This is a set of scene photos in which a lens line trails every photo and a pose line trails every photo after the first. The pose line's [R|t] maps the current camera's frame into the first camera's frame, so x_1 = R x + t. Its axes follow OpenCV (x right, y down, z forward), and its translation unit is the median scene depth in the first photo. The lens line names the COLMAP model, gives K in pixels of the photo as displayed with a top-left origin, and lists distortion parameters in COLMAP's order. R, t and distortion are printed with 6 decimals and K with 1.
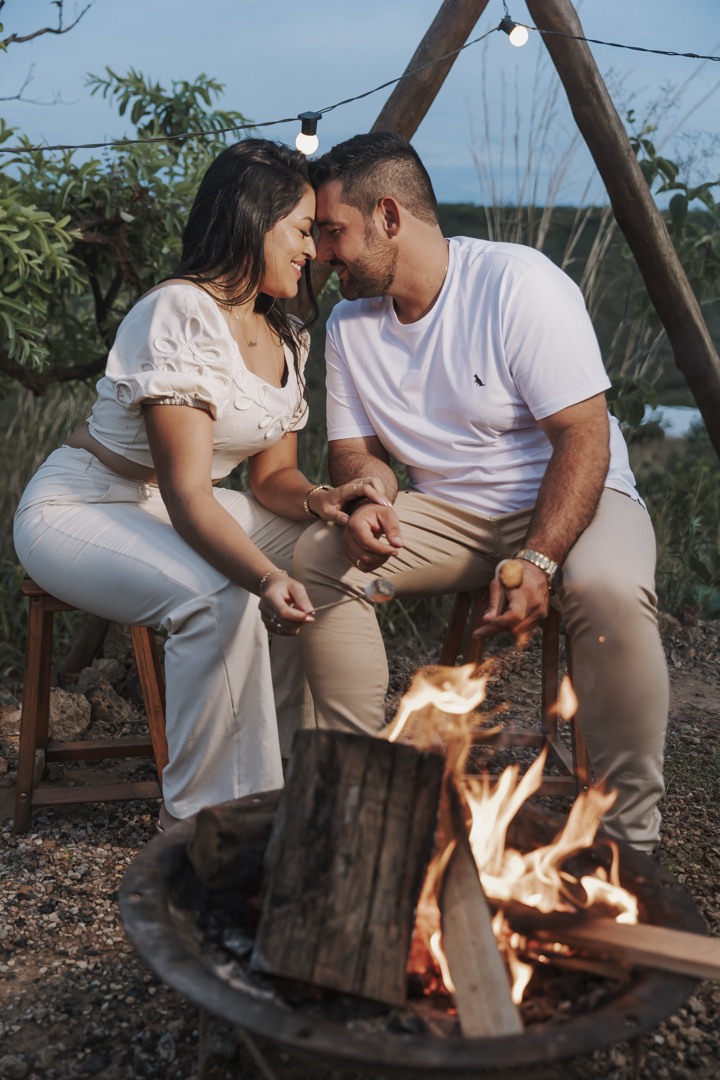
lens RADIAL K [[1147.0, 0, 360.0], [0, 1147.0, 540.0], [0, 0, 1]] dist [-0.006734, 0.017795]
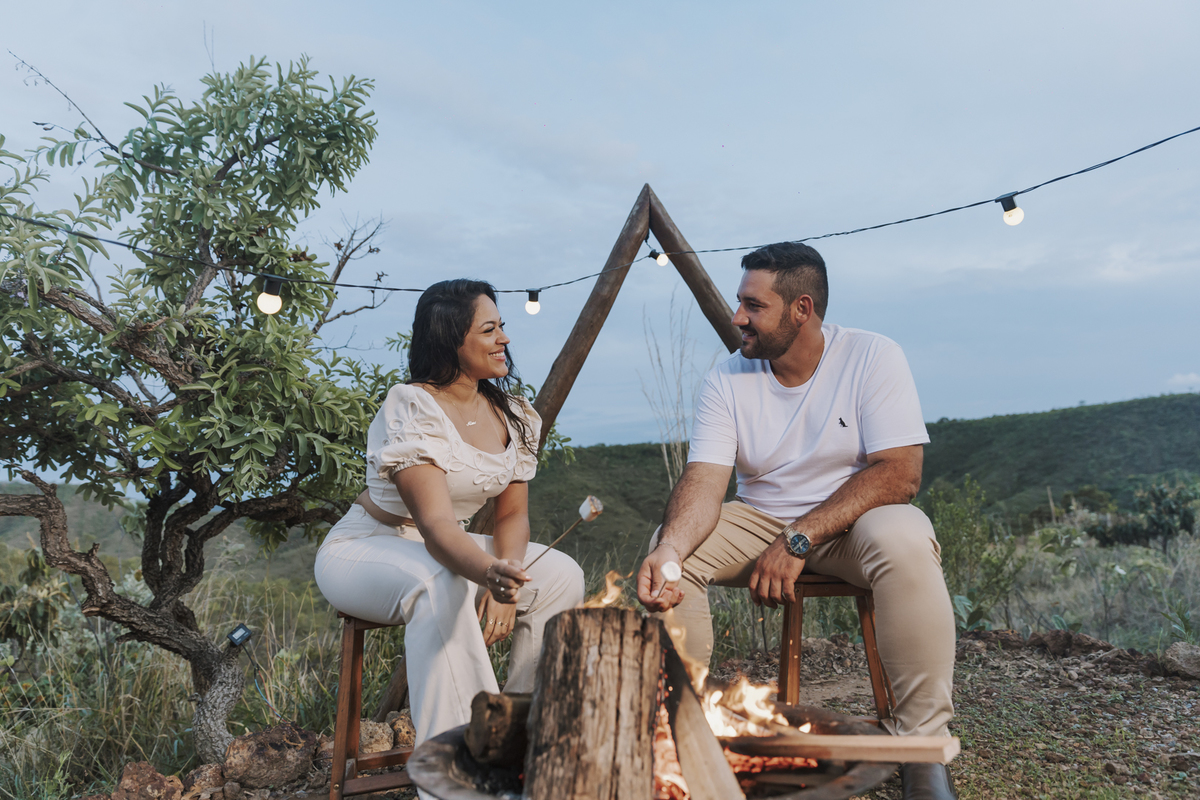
lens RADIAL K [[784.9, 0, 600.0], [0, 784.9, 400.0], [0, 0, 1]] dist [0.001300, 0.004680]
pose [[0.995099, -0.092306, 0.035450, -0.003562], [0.098870, 0.933712, -0.344102, 0.255362], [-0.001337, 0.345921, 0.938263, 0.099110]]
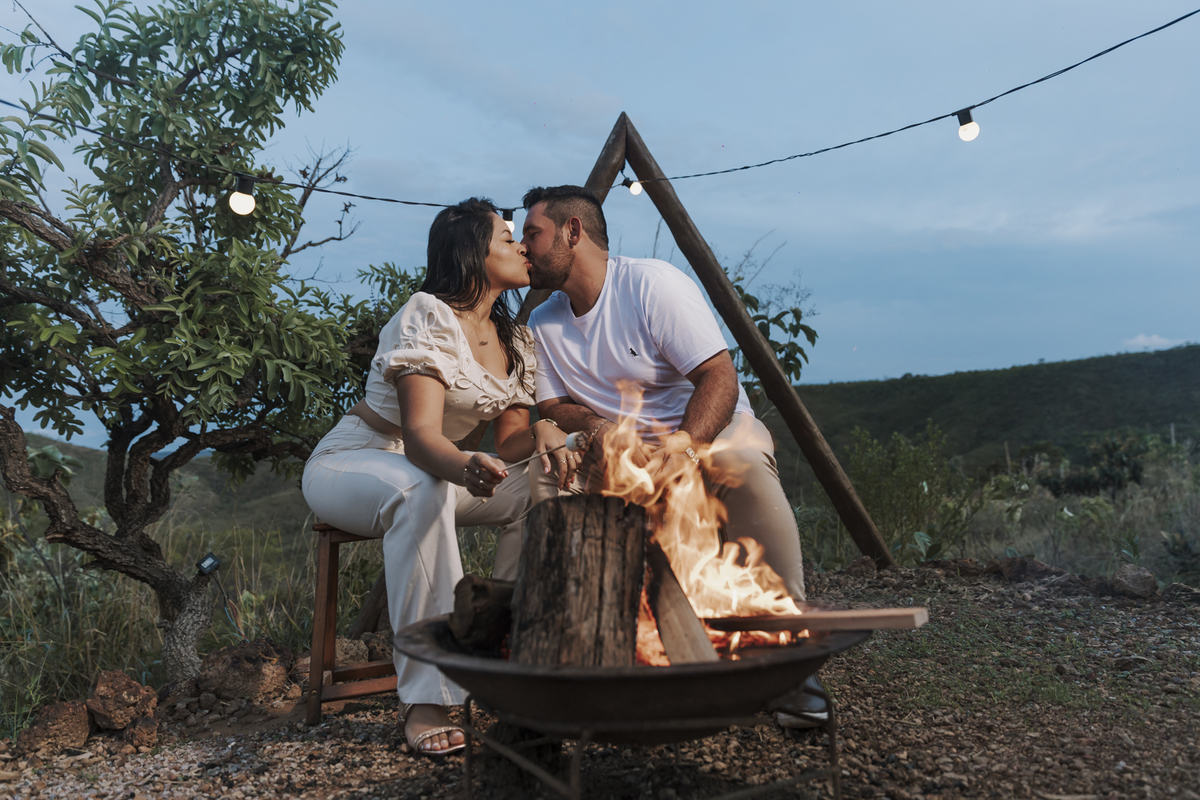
lens RADIAL K [[788.1, 0, 600.0], [0, 788.1, 400.0], [0, 0, 1]] dist [0.002740, 0.004183]
pose [[0.993897, -0.084289, 0.071166, -0.029677], [0.101209, 0.953383, -0.284284, 0.323911], [-0.043887, 0.289752, 0.956095, 0.115119]]
